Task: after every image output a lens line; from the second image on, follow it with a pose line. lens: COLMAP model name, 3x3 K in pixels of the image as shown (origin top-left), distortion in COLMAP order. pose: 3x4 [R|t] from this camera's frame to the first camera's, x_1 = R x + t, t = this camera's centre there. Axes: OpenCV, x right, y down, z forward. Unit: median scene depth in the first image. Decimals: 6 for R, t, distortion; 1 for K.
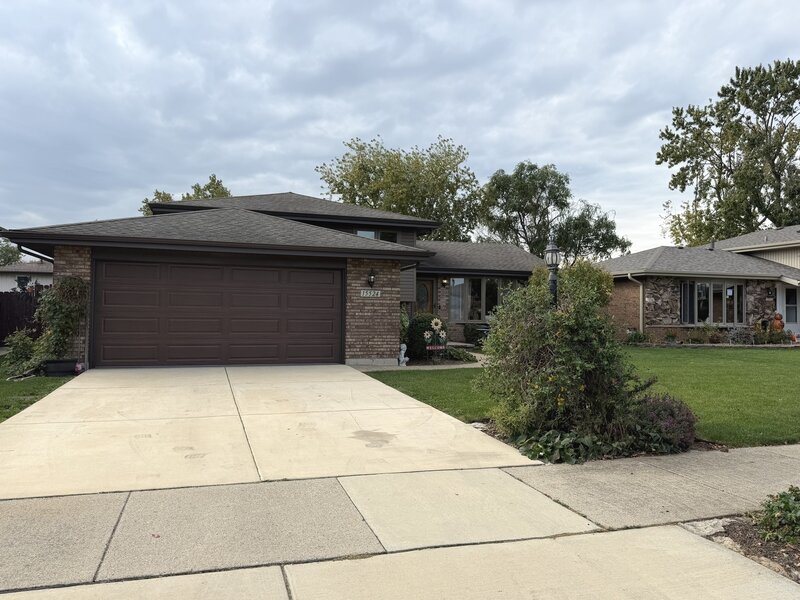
lens RADIAL K [[603.5, 0, 400.0], [0, 603.5, 300.0], [0, 0, 1]] dist [-0.005555, -0.003848]
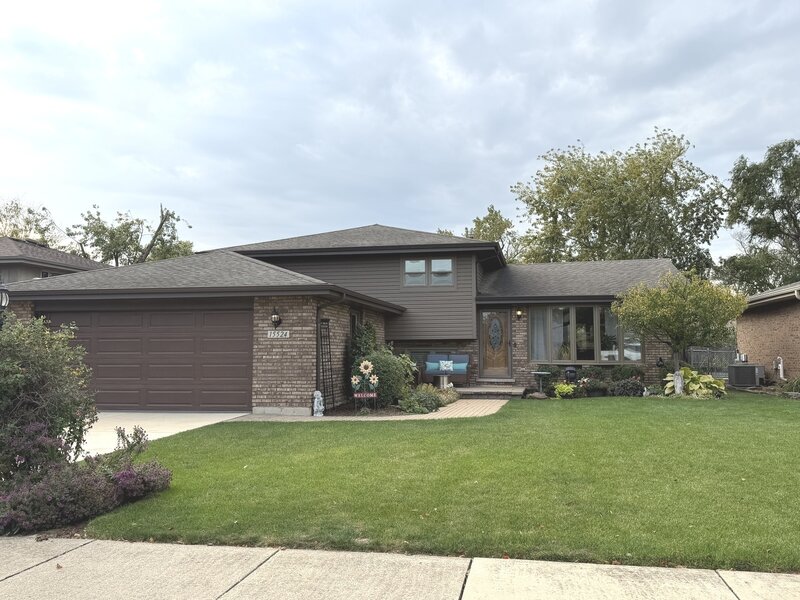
lens RADIAL K [[711.8, 0, 400.0], [0, 711.8, 300.0], [0, 0, 1]] dist [0.152073, -0.293466]
pose [[0.880014, -0.055903, -0.471645, 0.589321], [0.026596, 0.997291, -0.068583, 0.015670], [0.474202, 0.047811, 0.879117, 0.135617]]
